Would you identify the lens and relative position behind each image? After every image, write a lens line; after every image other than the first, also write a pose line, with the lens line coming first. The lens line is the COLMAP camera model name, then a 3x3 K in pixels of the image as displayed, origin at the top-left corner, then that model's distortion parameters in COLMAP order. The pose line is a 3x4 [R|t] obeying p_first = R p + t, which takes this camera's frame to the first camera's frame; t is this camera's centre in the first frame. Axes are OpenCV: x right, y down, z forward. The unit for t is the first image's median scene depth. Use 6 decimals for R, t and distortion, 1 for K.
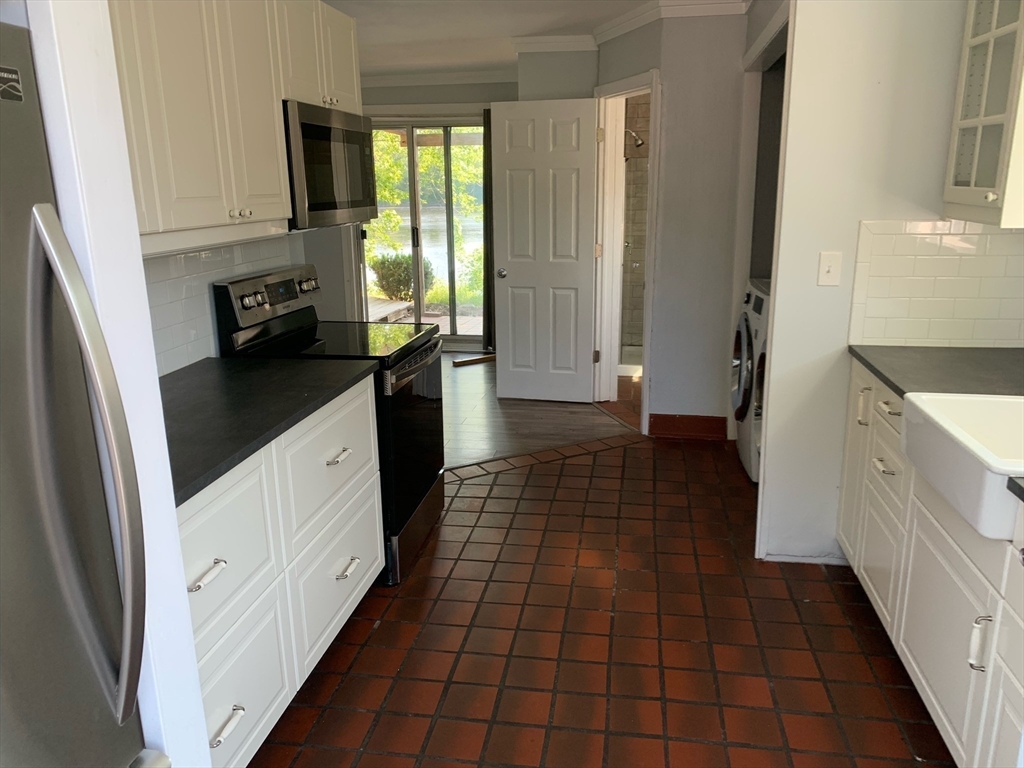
lens RADIAL K [[775.8, 0, 512.3], [0, 775.8, 386.5], [0, 0, 1]] dist [0.003162, 0.001898]
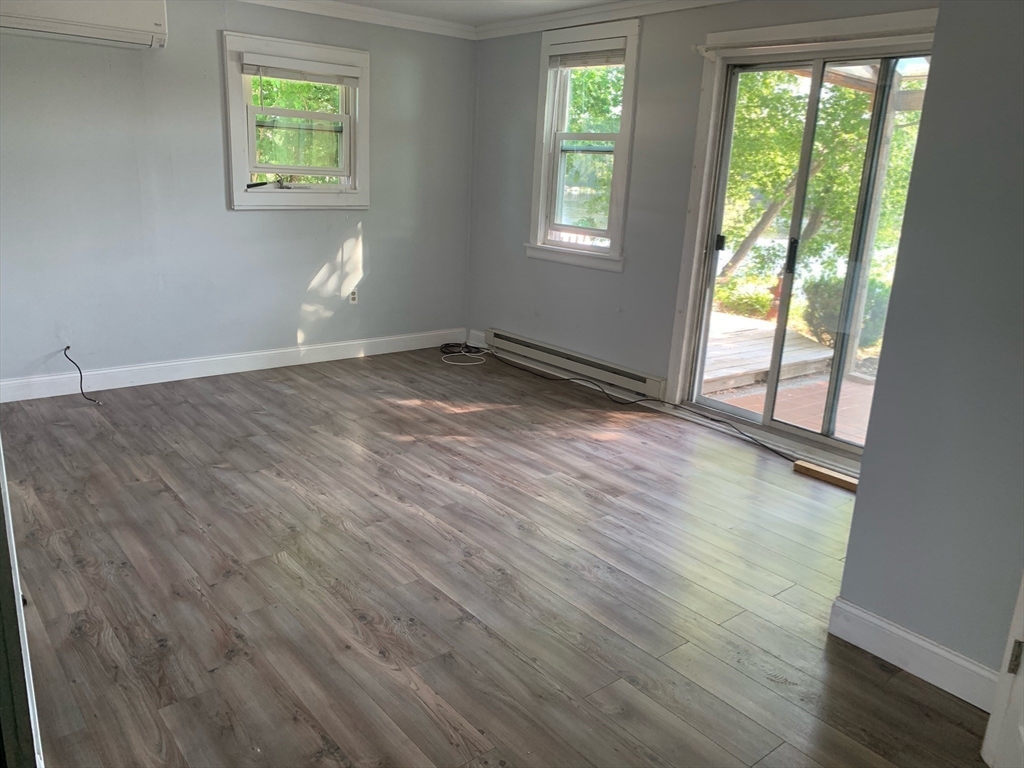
lens RADIAL K [[775.8, 0, 508.5], [0, 775.8, 375.8], [0, 0, 1]] dist [0.003162, 0.001898]
pose [[0.756093, 0.213792, -0.618560, 0.107530], [-0.215883, 0.973712, 0.072660, -0.122419], [0.617833, 0.078599, 0.782371, 0.507315]]
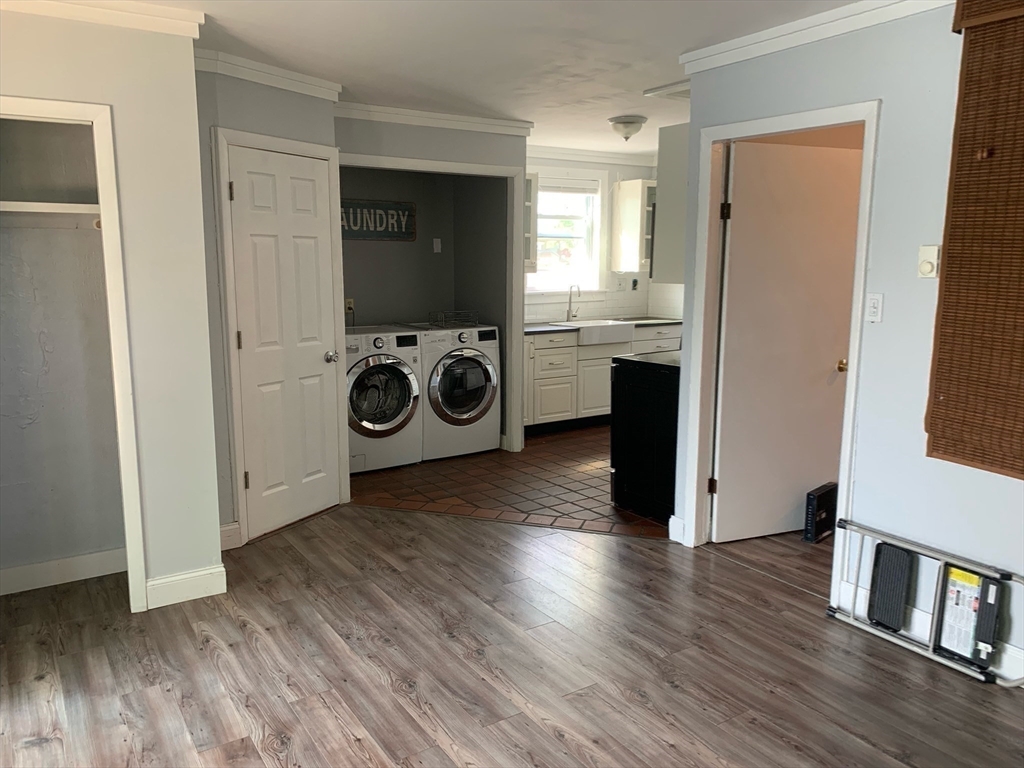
lens RADIAL K [[775.8, 0, 508.1], [0, 775.8, 386.9], [0, 0, 1]] dist [0.003162, 0.001898]
pose [[-0.682556, -0.109426, 0.722595, -0.525125], [0.187052, 0.929638, 0.317467, -0.275091], [-0.706490, 0.351852, -0.614062, 1.100944]]
